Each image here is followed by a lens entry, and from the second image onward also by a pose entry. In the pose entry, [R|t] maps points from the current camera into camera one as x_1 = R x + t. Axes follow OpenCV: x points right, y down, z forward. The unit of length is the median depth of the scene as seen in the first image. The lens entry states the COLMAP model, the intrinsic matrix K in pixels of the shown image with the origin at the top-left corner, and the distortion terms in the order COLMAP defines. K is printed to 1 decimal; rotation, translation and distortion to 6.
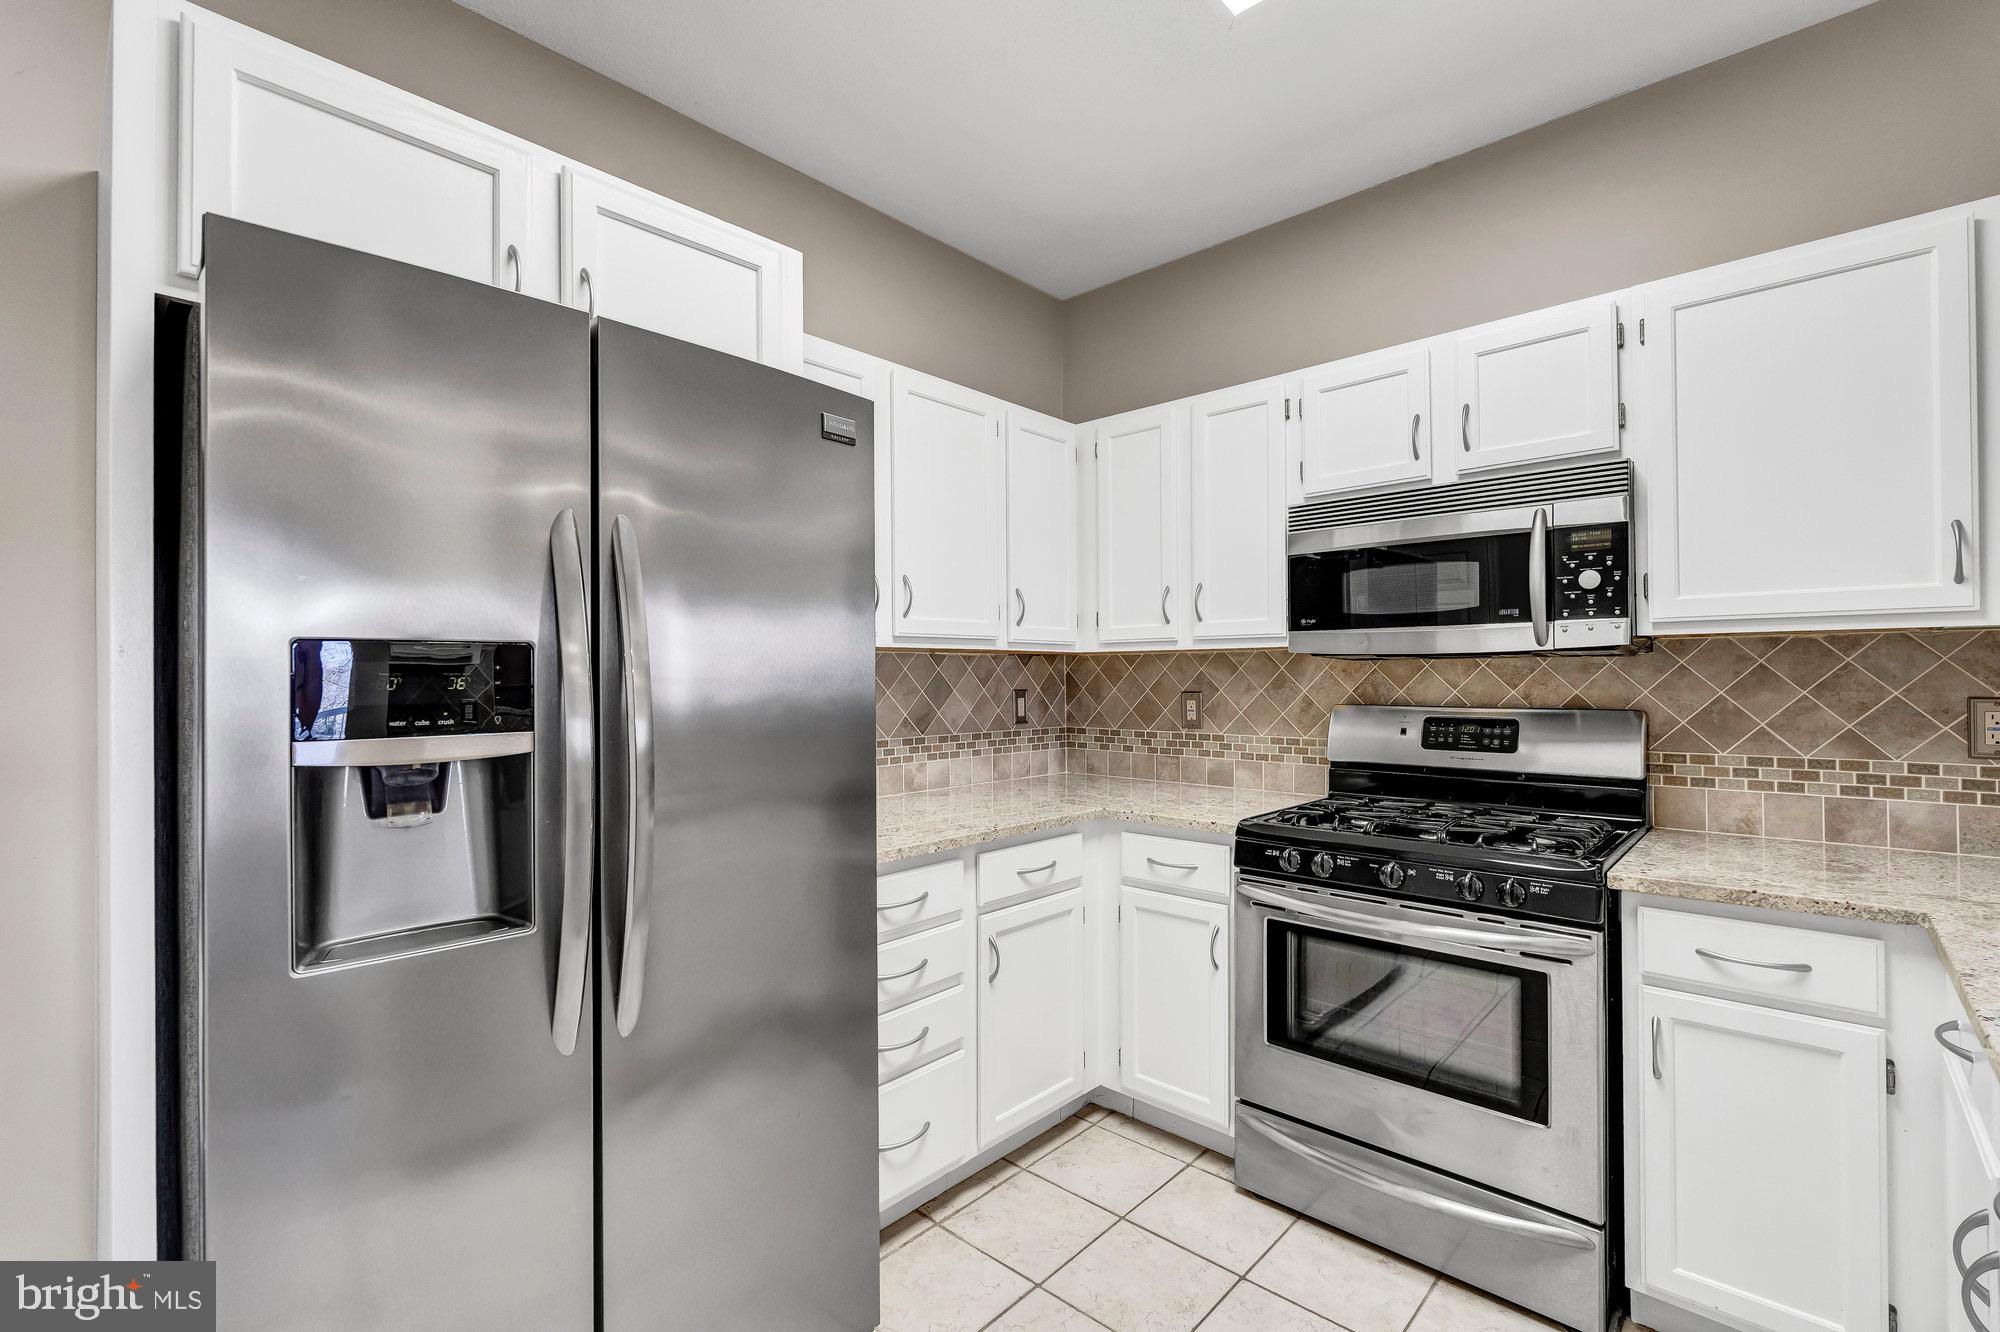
lens RADIAL K [[898.0, 0, 1021.6], [0, 898.0, 667.5], [0, 0, 1]] dist [-0.004867, 0.000367]
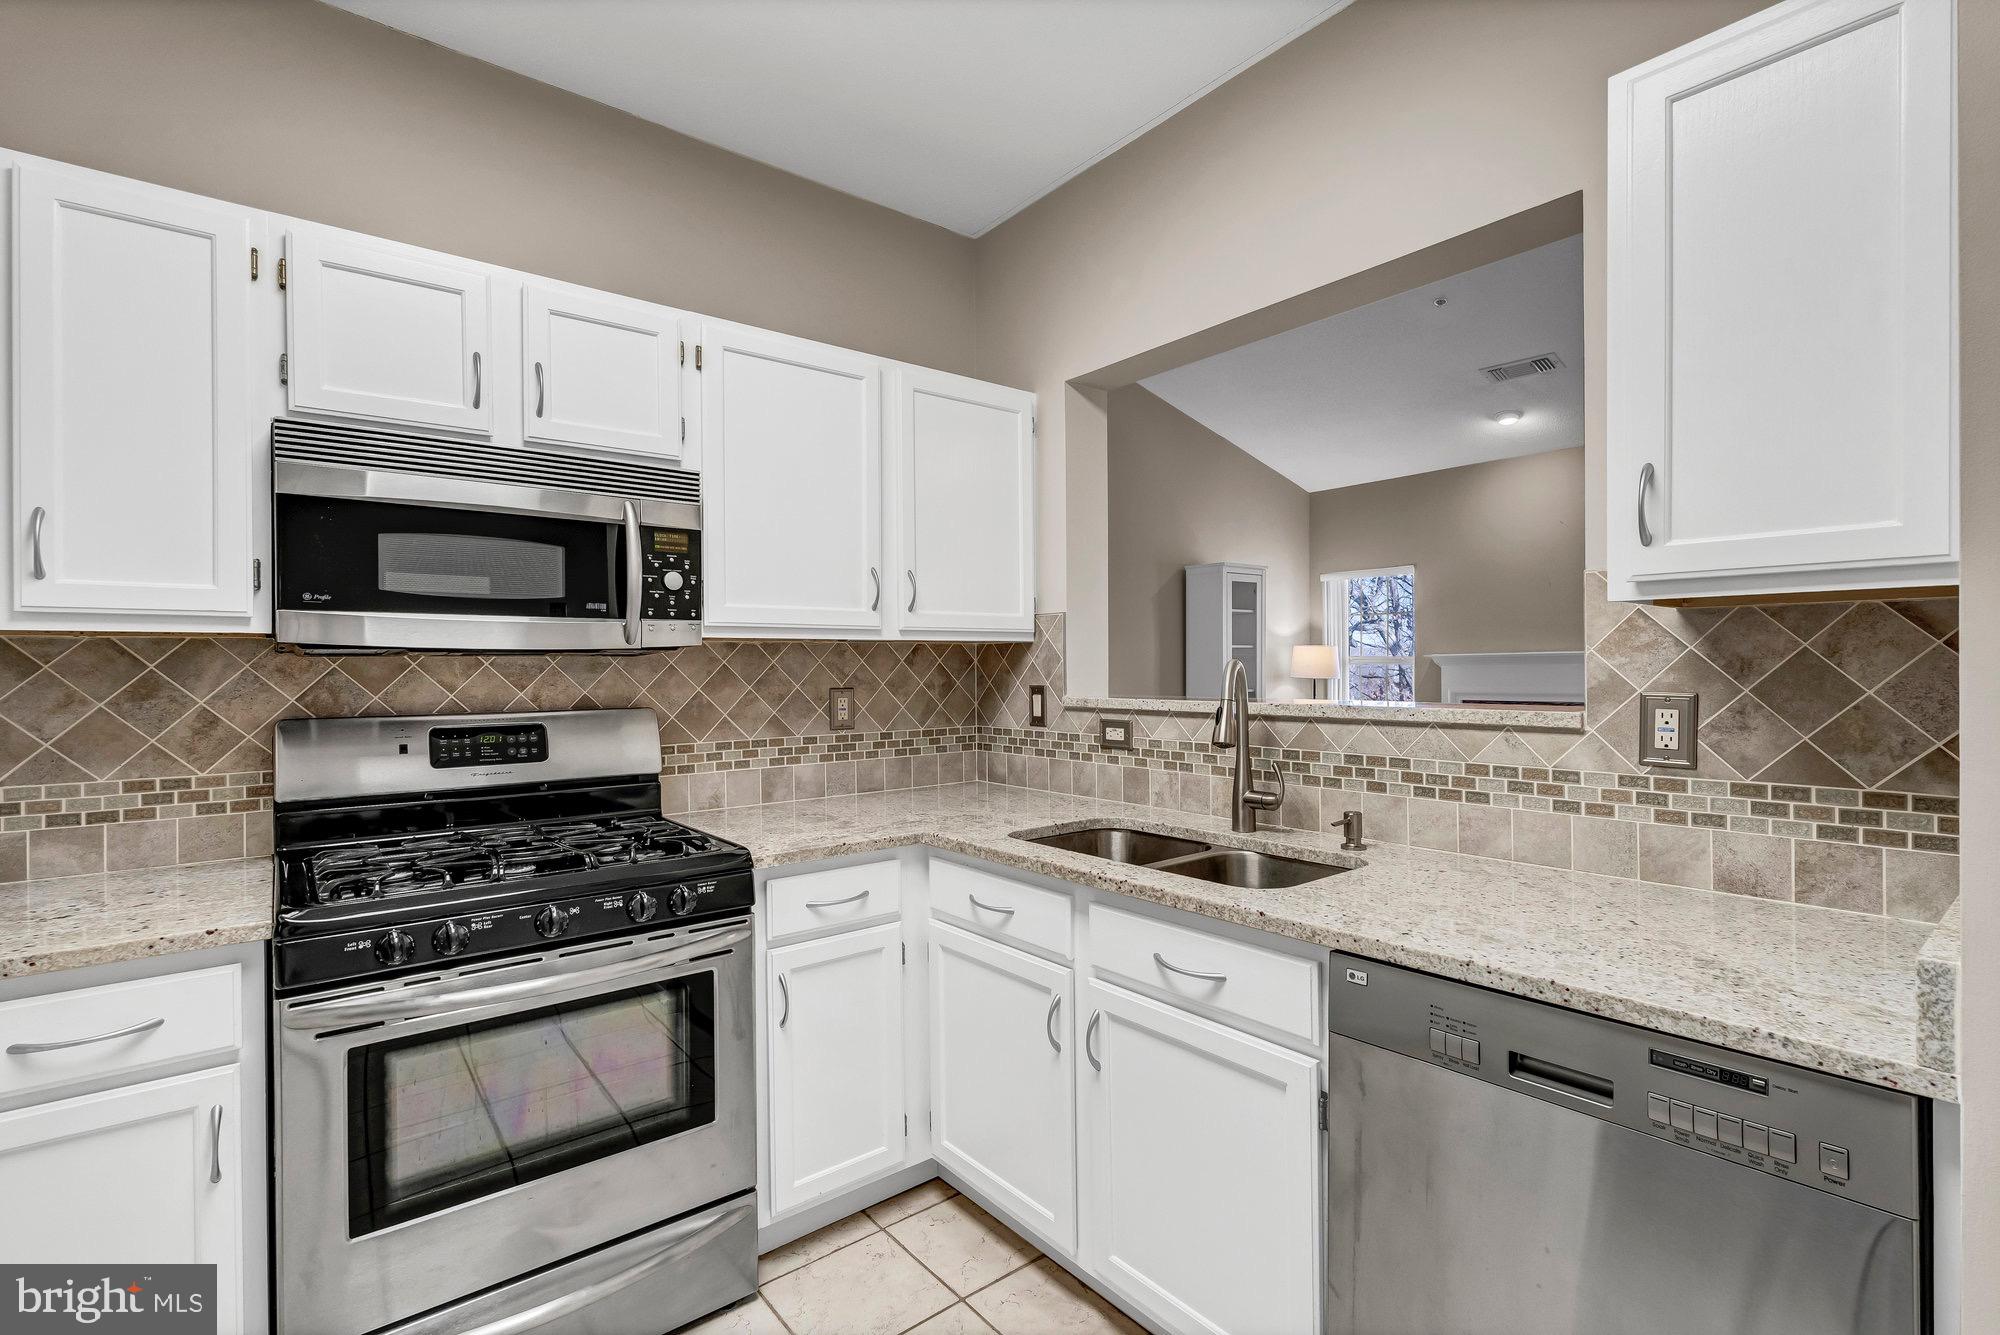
lens RADIAL K [[898.0, 0, 1012.2], [0, 898.0, 671.6], [0, 0, 1]] dist [-0.004867, 0.000367]
pose [[0.155755, -0.001248, 0.987795, -0.311221], [-0.001480, 0.999998, 0.001496, 0.003267], [-0.987795, -0.001695, 0.155753, 0.445417]]
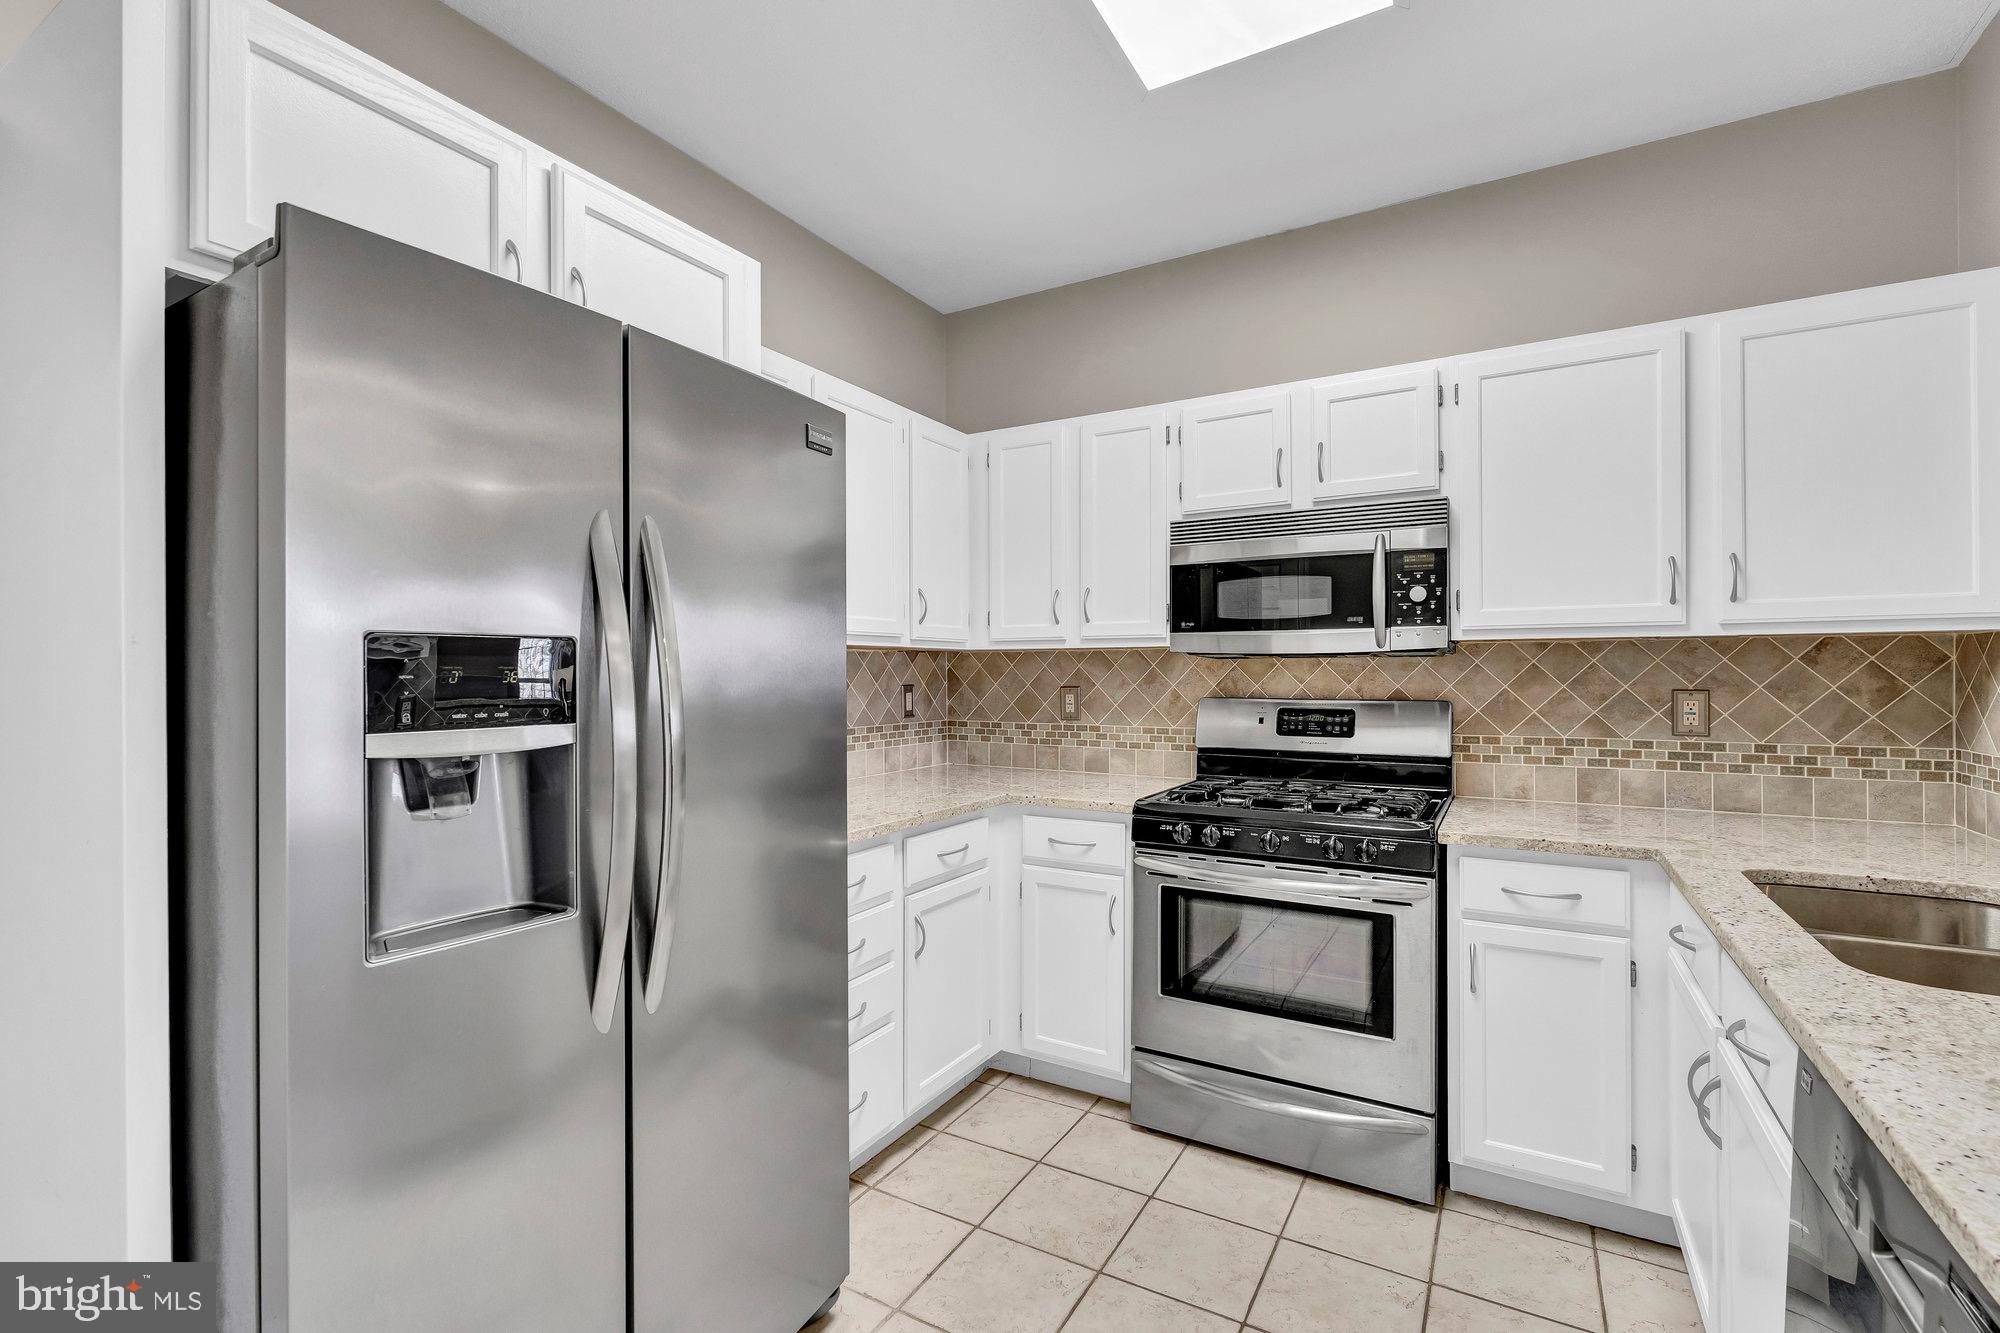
lens RADIAL K [[898.0, 0, 1027.9], [0, 898.0, 668.2], [0, 0, 1]] dist [-0.004867, 0.000367]
pose [[0.974890, 0.003661, 0.222658, -0.153661], [-0.004718, 0.999980, 0.004214, 0.000401], [-0.222638, -0.005159, 0.974887, -0.074080]]
